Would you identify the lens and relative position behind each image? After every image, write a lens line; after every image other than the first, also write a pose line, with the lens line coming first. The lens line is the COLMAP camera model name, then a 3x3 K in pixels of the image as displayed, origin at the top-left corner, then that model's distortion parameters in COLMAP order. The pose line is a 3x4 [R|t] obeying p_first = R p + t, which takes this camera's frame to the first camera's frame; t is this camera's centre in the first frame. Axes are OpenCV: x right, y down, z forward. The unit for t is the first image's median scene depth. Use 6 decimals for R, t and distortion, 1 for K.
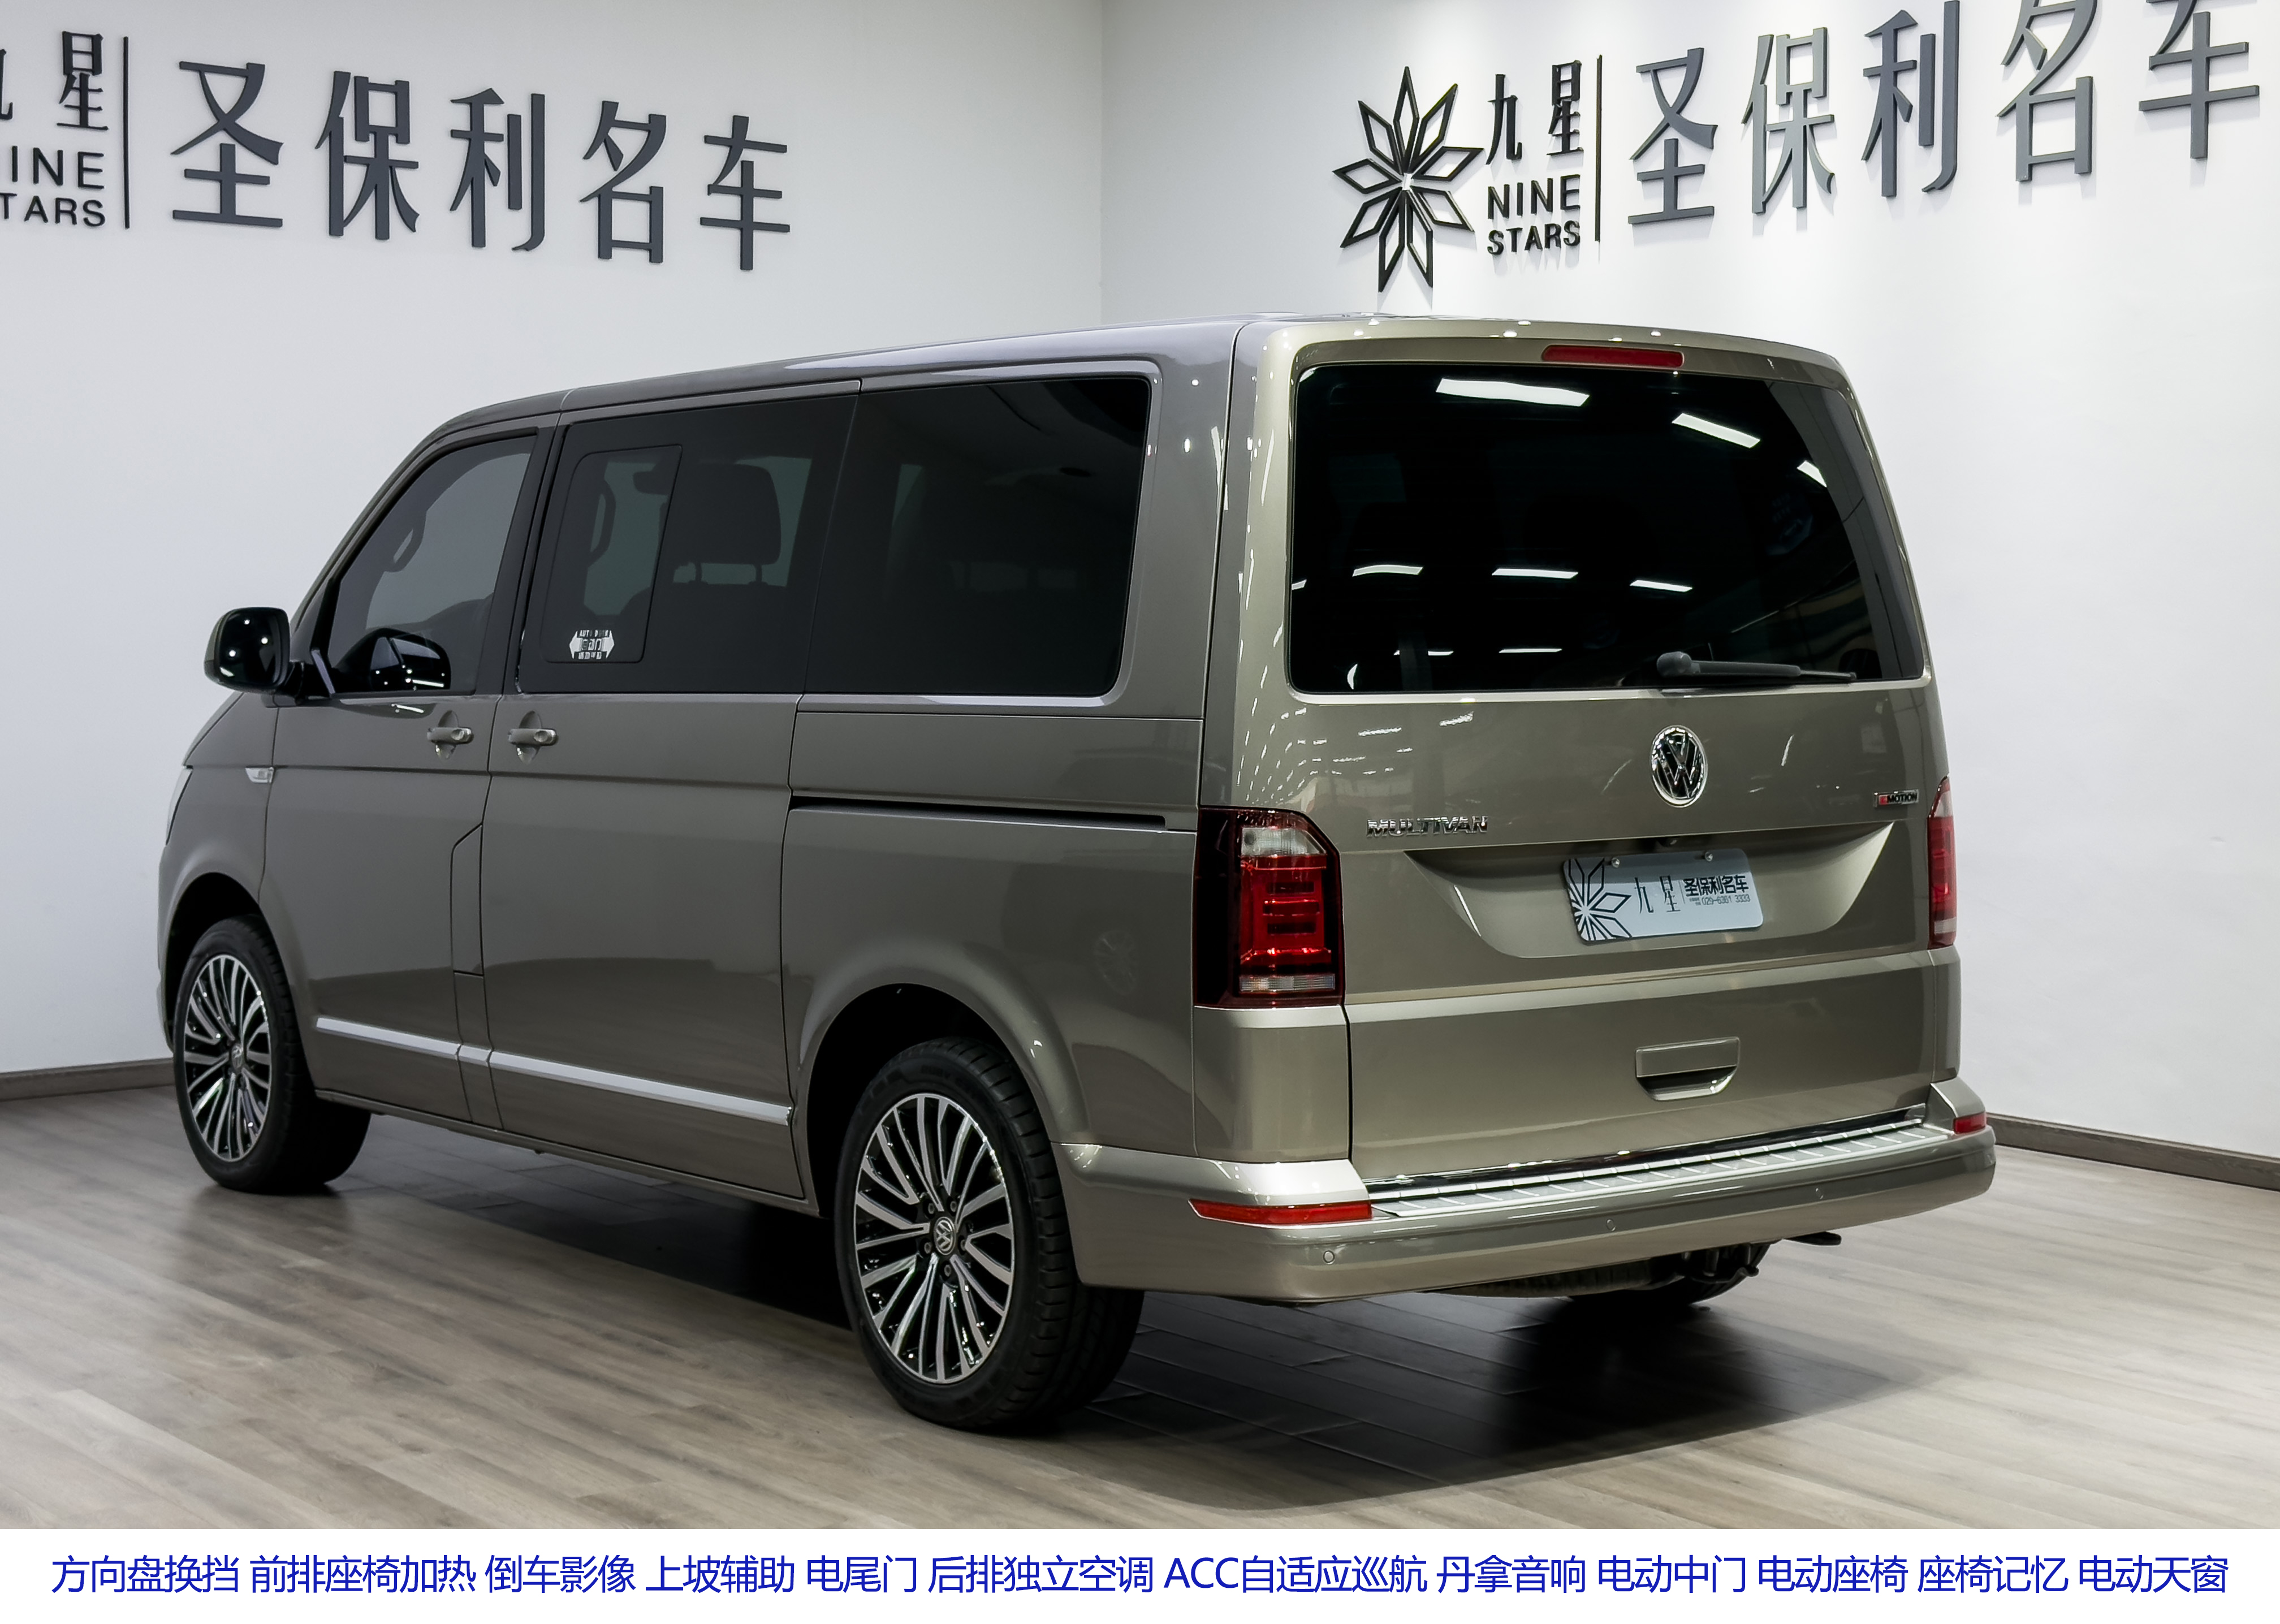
lens RADIAL K [[3290.1, 0, 1153.9], [0, 3290.1, 815.8], [0, 0, 1]] dist [0.013224, 0.000000]
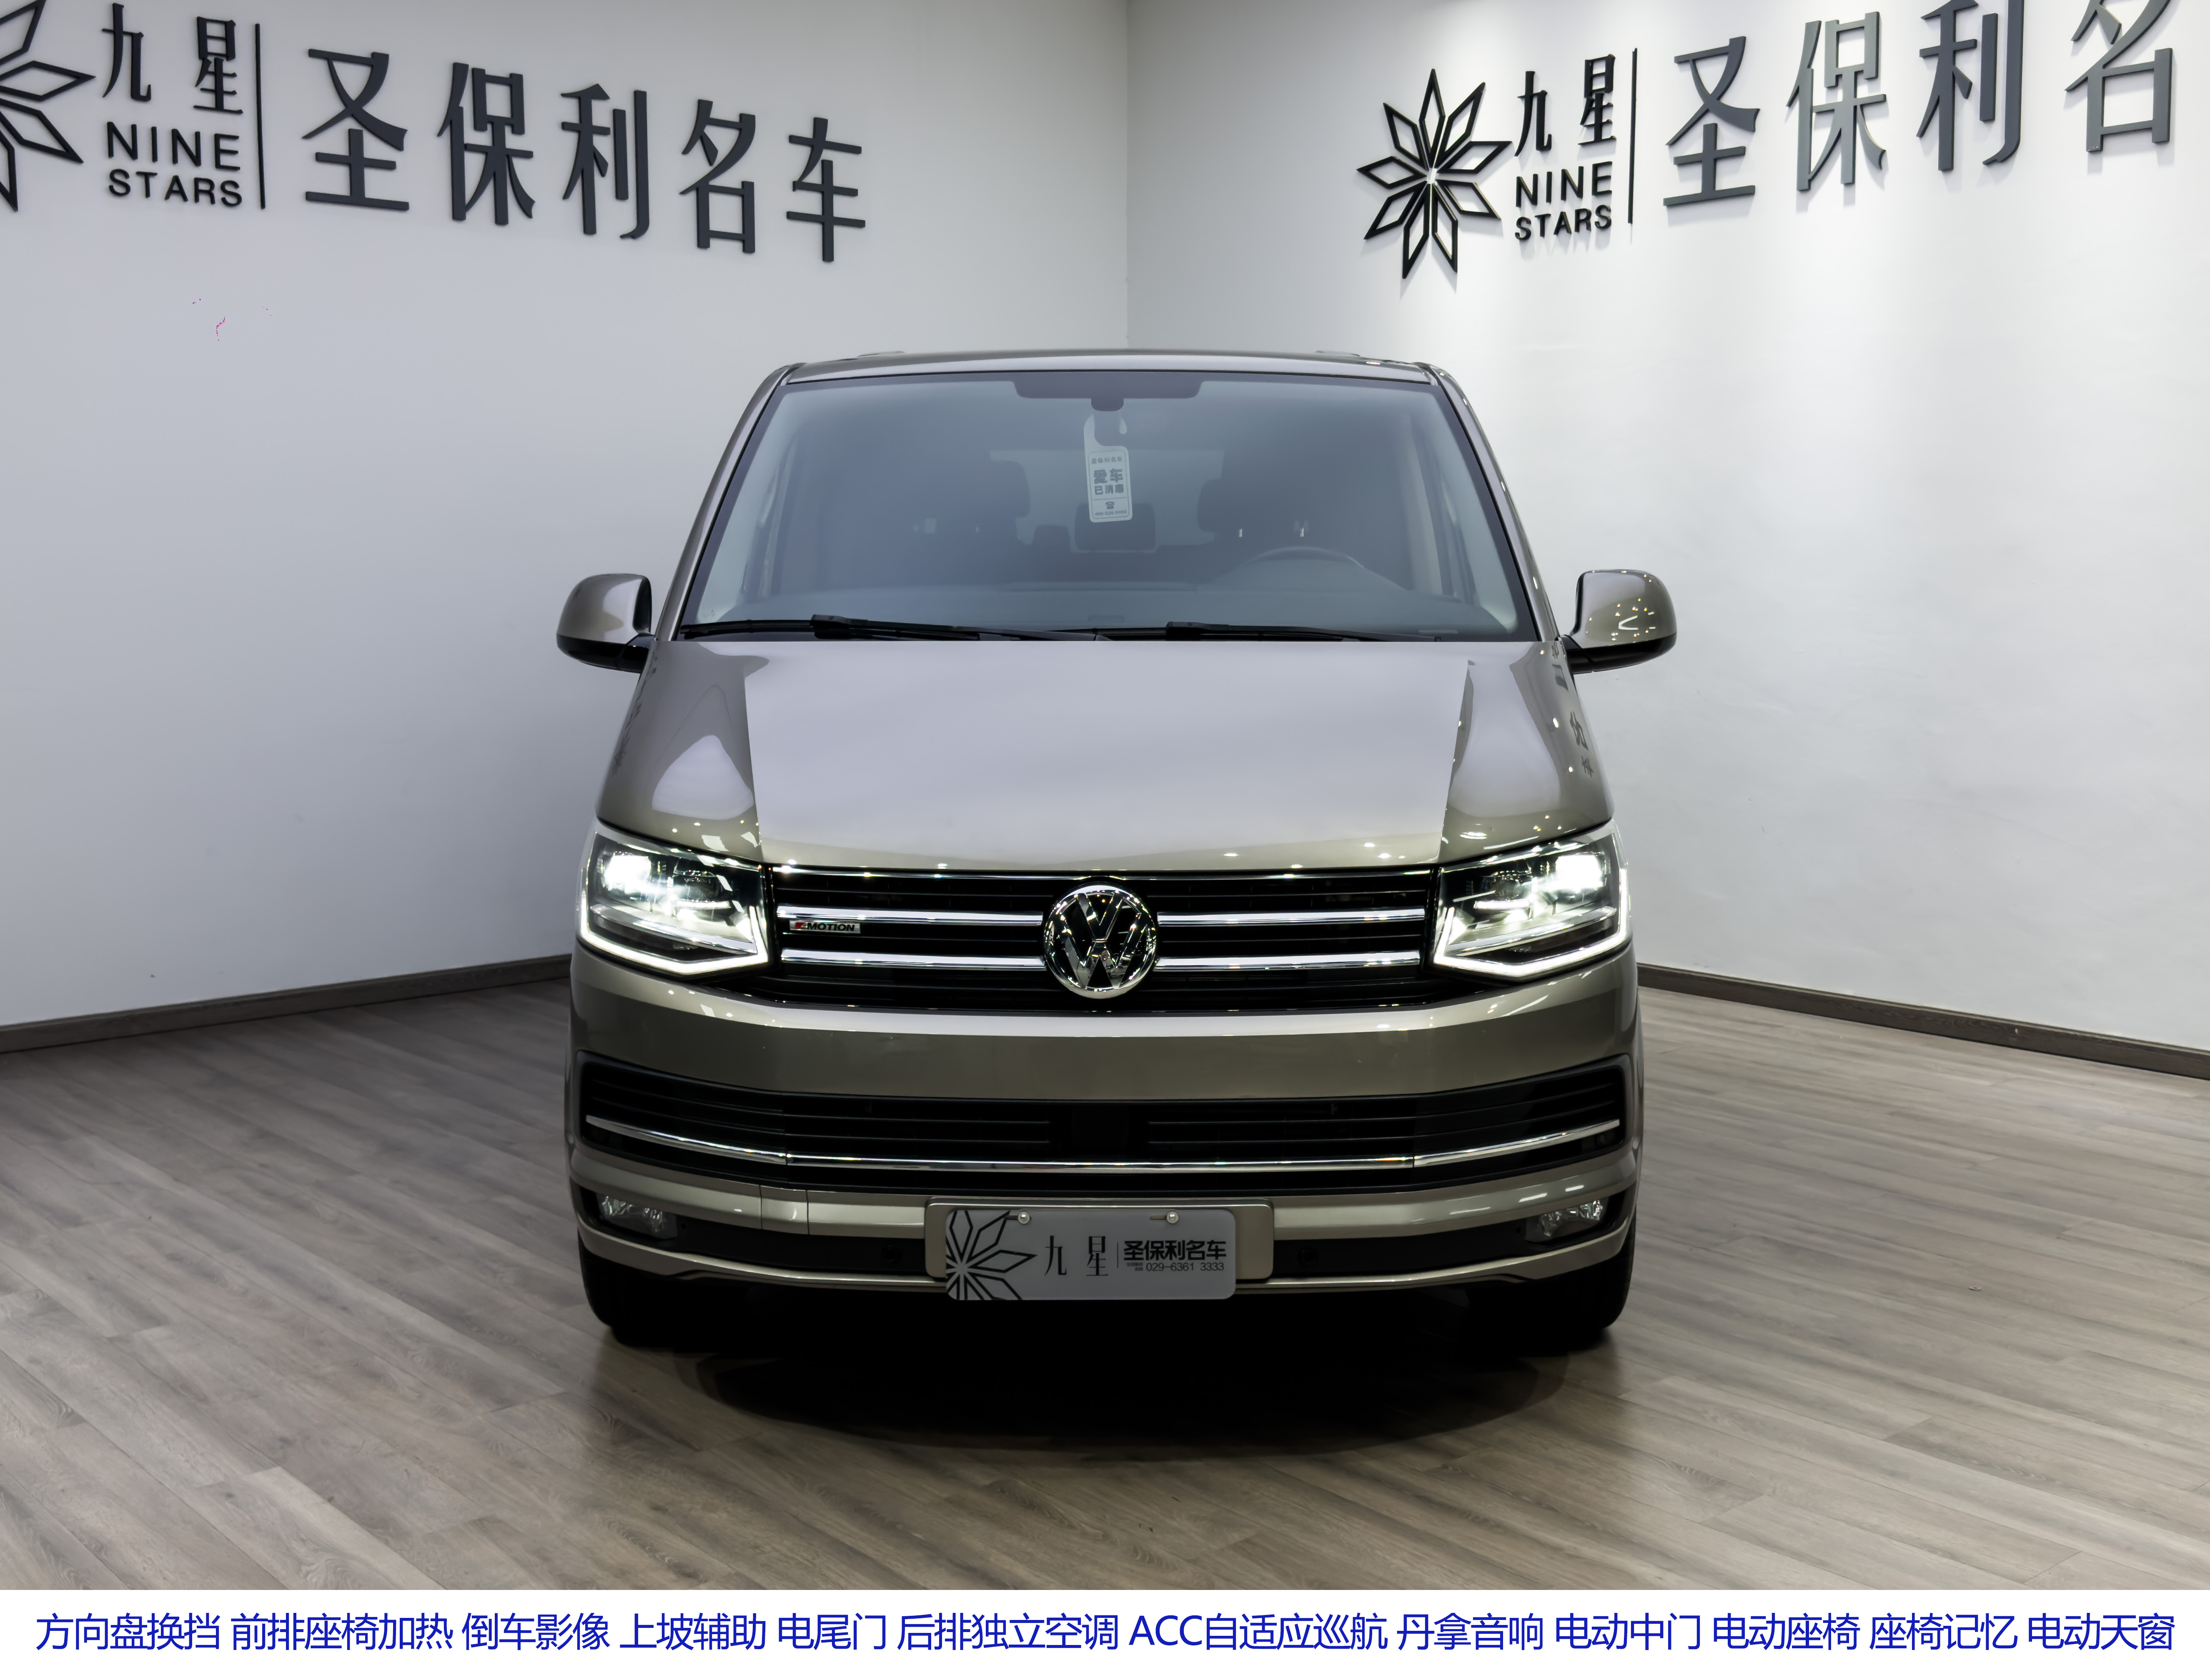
lens RADIAL K [[2214.2, 0, 1093.6], [0, 2214.2, 934.6], [0, 0, 1]] dist [-0.048876, 0.000000]
pose [[0.998443, -0.015399, 0.053620, -0.086512], [0.010307, 0.995521, 0.093981, -0.010023], [-0.054827, -0.093282, 0.994129, 0.265506]]
